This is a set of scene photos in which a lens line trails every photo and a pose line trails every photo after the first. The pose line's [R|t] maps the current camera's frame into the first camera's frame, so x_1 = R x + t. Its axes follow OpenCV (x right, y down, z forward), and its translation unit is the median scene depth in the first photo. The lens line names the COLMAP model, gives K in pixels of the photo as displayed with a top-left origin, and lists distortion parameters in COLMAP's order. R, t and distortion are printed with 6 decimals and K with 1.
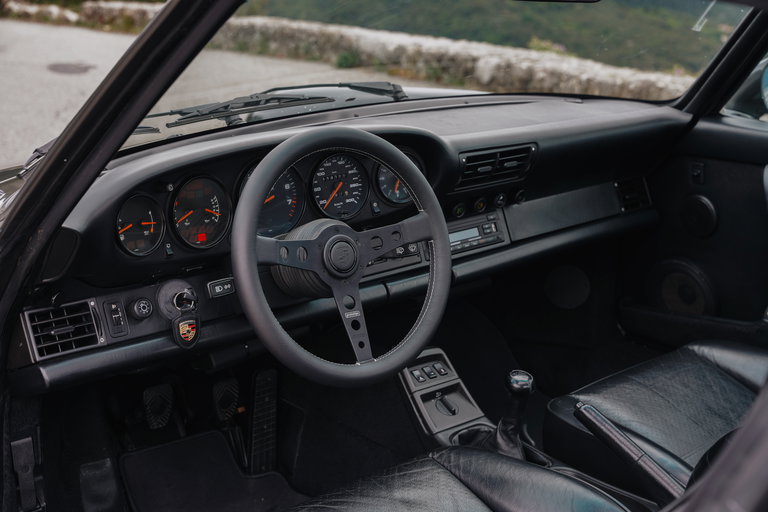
lens RADIAL K [[1146.9, 0, 383.1], [0, 1146.9, 257.1], [0, 0, 1]] dist [0.054194, 0.000000]
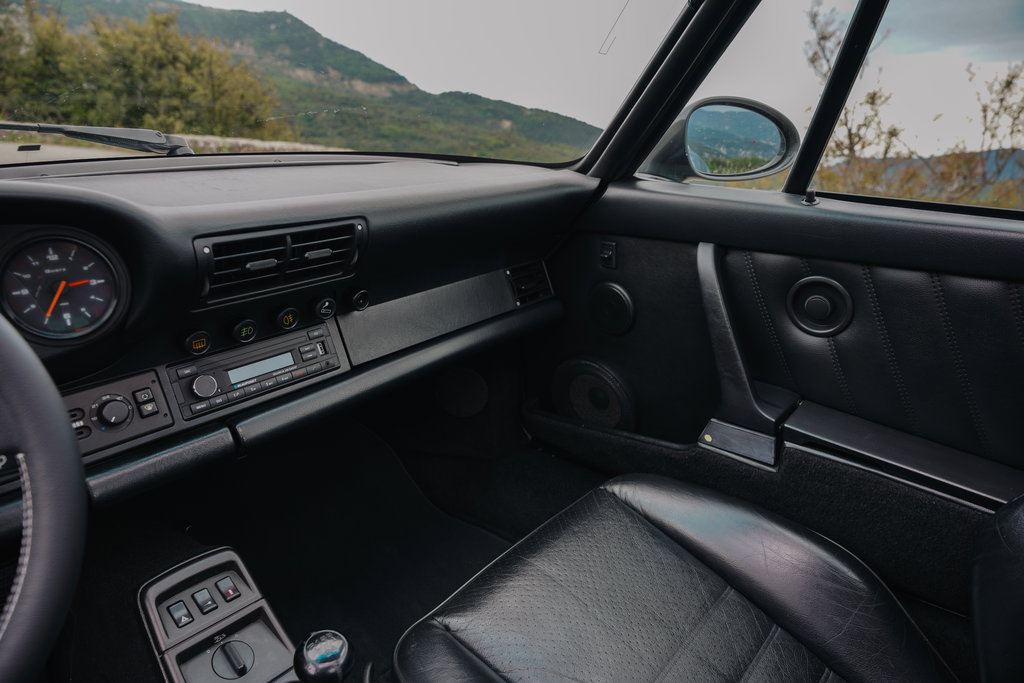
lens RADIAL K [[697.1, 0, 510.7], [0, 697.1, 345.5], [0, 0, 1]] dist [0.004416, 0.003889]
pose [[0.986731, -0.052078, 0.153782, 0.130508], [0.041537, 0.996613, 0.070979, -0.047680], [-0.156958, -0.063649, 0.985552, 0.536079]]
